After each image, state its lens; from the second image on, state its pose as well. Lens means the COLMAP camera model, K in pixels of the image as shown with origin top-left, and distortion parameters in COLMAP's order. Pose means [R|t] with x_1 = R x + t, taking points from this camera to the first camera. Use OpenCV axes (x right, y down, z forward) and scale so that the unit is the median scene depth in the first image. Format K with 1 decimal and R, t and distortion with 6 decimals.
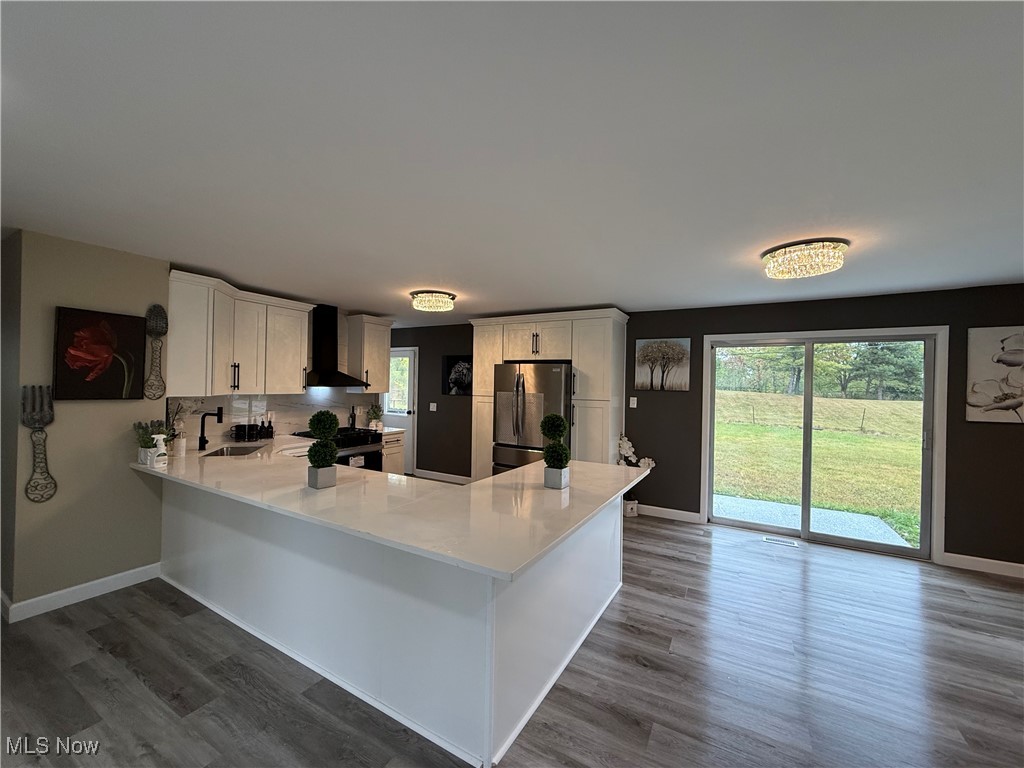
lens RADIAL K [[407.7, 0, 510.2], [0, 407.7, 383.8], [0, 0, 1]] dist [0.002188, -0.000497]
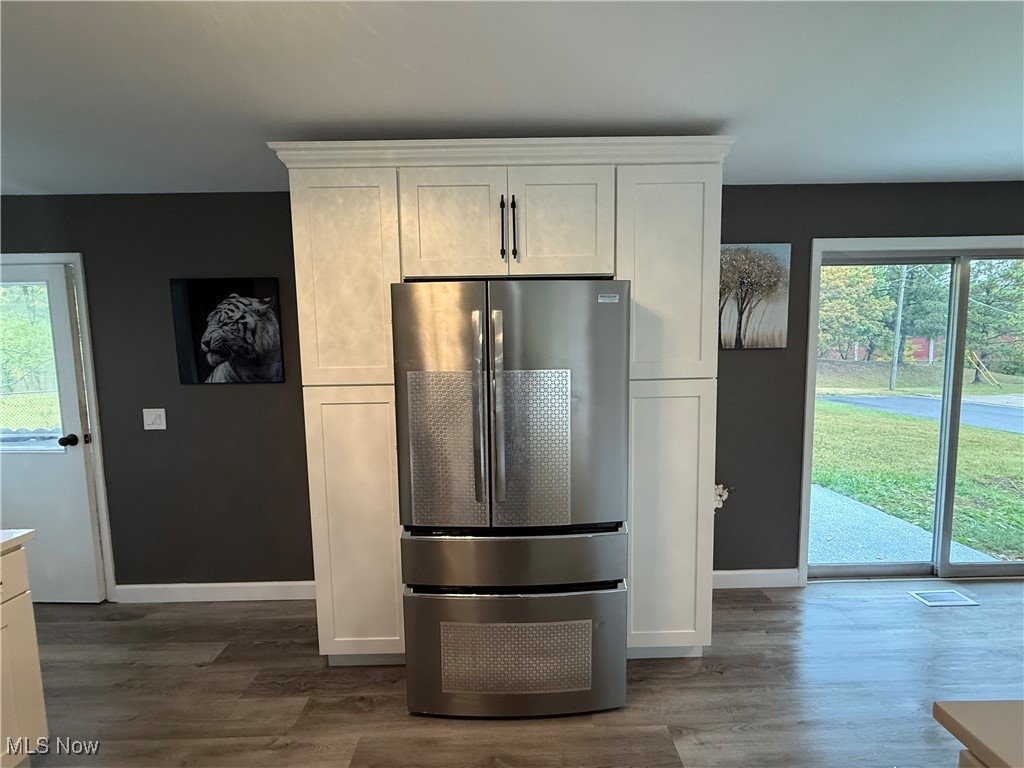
lens RADIAL K [[407.7, 0, 510.2], [0, 407.7, 383.8], [0, 0, 1]] dist [0.002188, -0.000497]
pose [[0.862845, -0.077134, 0.499548, -0.115462], [0.035915, 0.995146, 0.091625, 0.002578], [-0.504191, -0.061117, 0.861427, 0.645633]]
